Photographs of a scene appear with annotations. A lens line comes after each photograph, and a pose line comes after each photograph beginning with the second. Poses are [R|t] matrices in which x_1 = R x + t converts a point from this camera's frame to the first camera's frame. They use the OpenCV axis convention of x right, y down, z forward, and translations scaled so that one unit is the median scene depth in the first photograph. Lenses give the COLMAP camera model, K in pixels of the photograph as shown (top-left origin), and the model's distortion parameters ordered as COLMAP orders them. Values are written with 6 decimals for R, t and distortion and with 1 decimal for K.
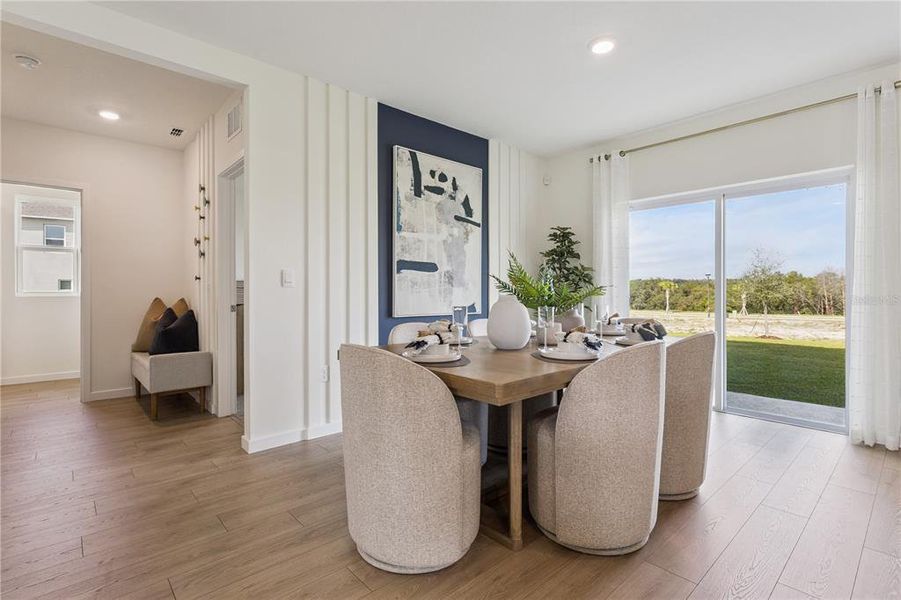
lens RADIAL K [[427.1, 0, 445.6], [0, 427.1, 297.4], [0, 0, 1]] dist [-0.005155, 0.002964]
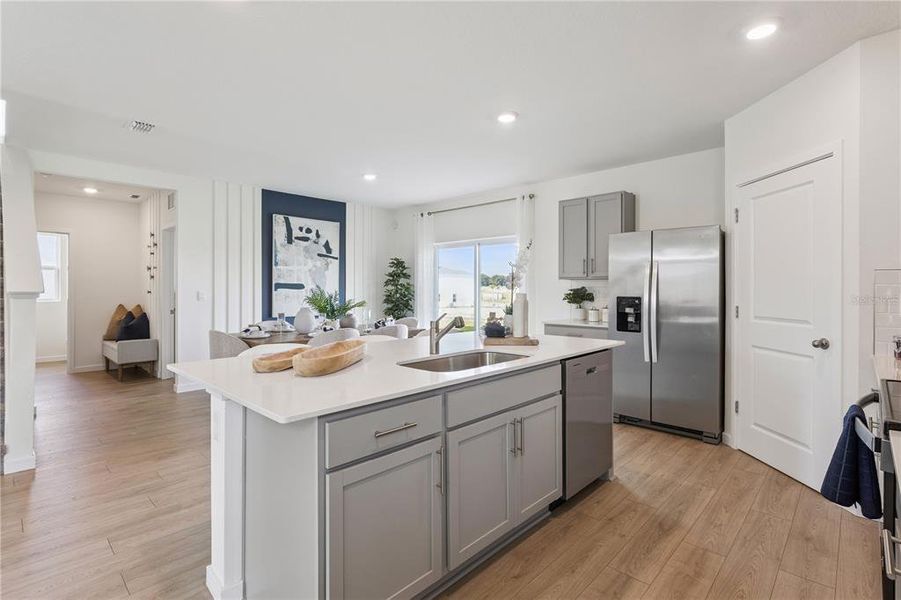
lens RADIAL K [[427.1, 0, 457.5], [0, 427.1, 291.5], [0, 0, 1]] dist [-0.005155, 0.002964]
pose [[0.996525, 0.001033, 0.083293, 0.422227], [-0.000919, 0.999999, -0.001413, -0.048318], [-0.083294, 0.001331, 0.996524, -0.661705]]
